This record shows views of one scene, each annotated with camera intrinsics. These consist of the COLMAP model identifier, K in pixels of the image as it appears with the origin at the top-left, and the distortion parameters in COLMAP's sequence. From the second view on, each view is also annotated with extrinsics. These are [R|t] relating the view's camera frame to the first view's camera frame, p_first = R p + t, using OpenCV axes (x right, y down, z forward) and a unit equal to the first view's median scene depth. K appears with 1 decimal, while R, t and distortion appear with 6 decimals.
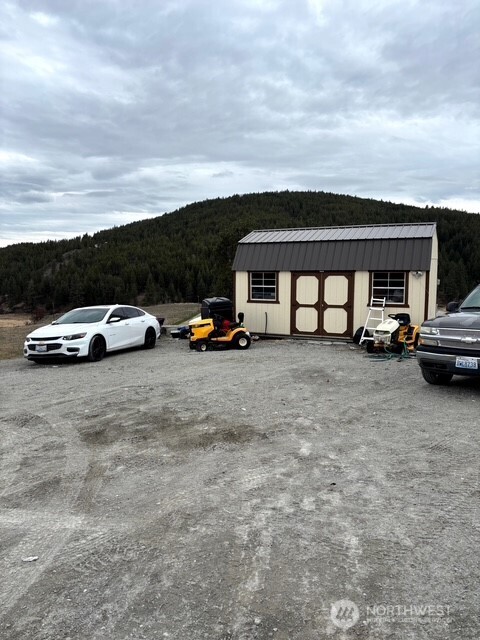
lens RADIAL K [[476.4, 0, 240.0], [0, 476.4, 320.0], [0, 0, 1]] dist [0.087824, -0.124140]
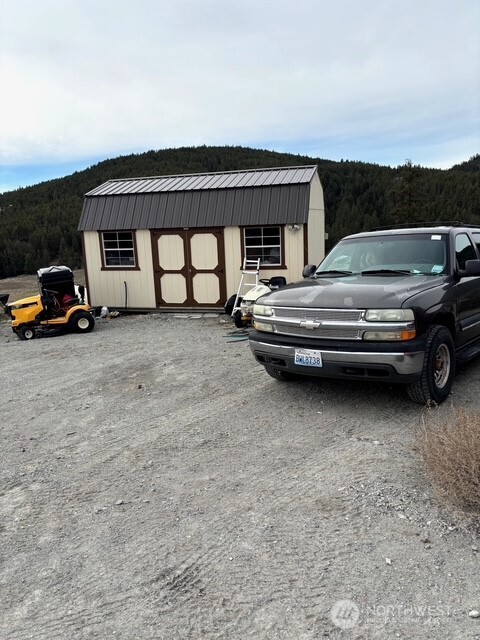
lens RADIAL K [[476.4, 0, 240.0], [0, 476.4, 320.0], [0, 0, 1]] dist [0.087824, -0.124140]
pose [[0.987238, -0.064431, 0.145633, 0.133310], [0.052158, 0.994878, 0.086582, -0.012776], [-0.150466, -0.077881, 0.985543, 0.170594]]
